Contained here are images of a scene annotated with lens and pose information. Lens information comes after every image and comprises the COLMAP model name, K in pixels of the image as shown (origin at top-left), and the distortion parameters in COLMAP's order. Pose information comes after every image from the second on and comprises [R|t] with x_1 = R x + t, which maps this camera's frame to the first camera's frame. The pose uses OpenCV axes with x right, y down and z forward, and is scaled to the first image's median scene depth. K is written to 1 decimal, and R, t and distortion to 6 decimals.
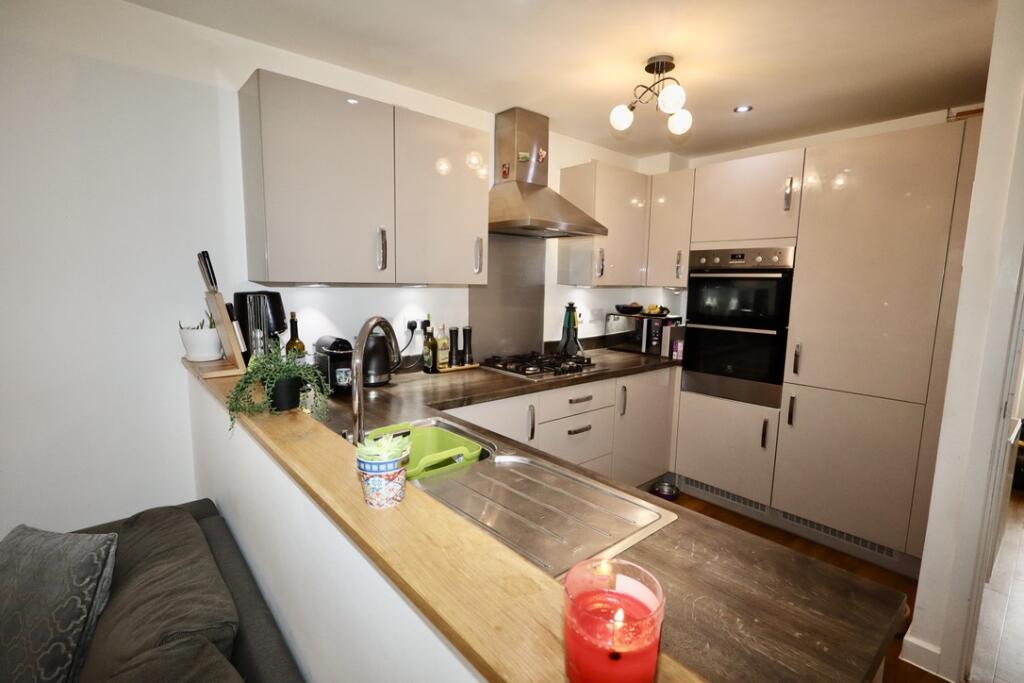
lens RADIAL K [[477.8, 0, 512.0], [0, 477.8, 341.5], [0, 0, 1]] dist [-0.002048, -0.000076]
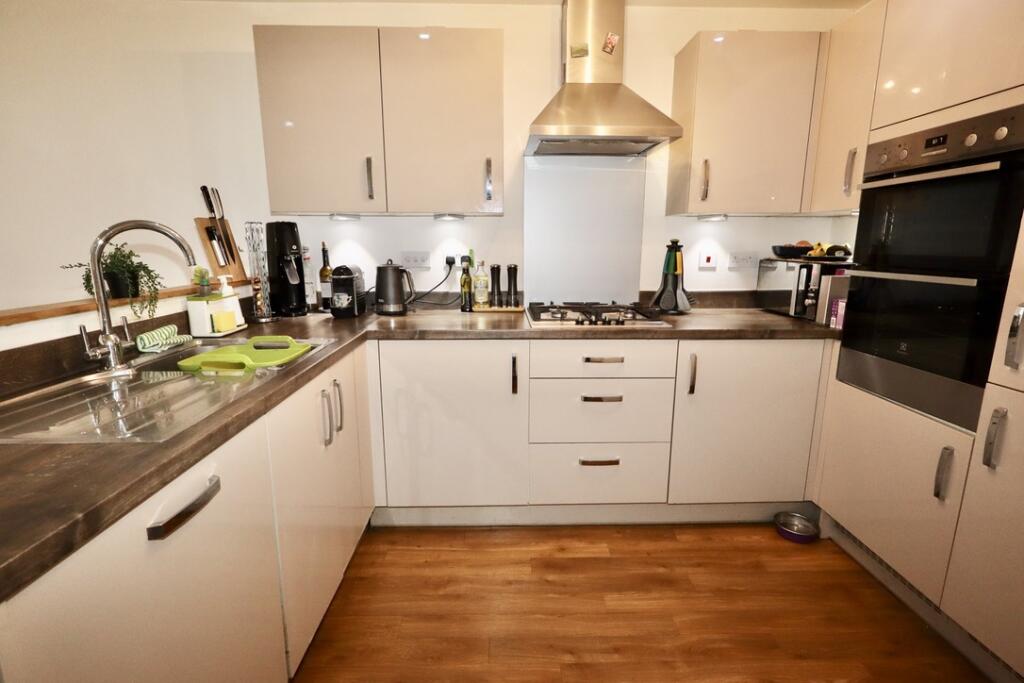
lens RADIAL K [[494.2, 0, 512.0], [0, 494.2, 341.5], [0, 0, 1]] dist [0.001524, 0.000563]
pose [[0.772814, 0.109045, -0.625194, 0.496059], [-0.068529, 0.993706, 0.088609, 0.030027], [0.630922, -0.025635, 0.775423, 0.273003]]
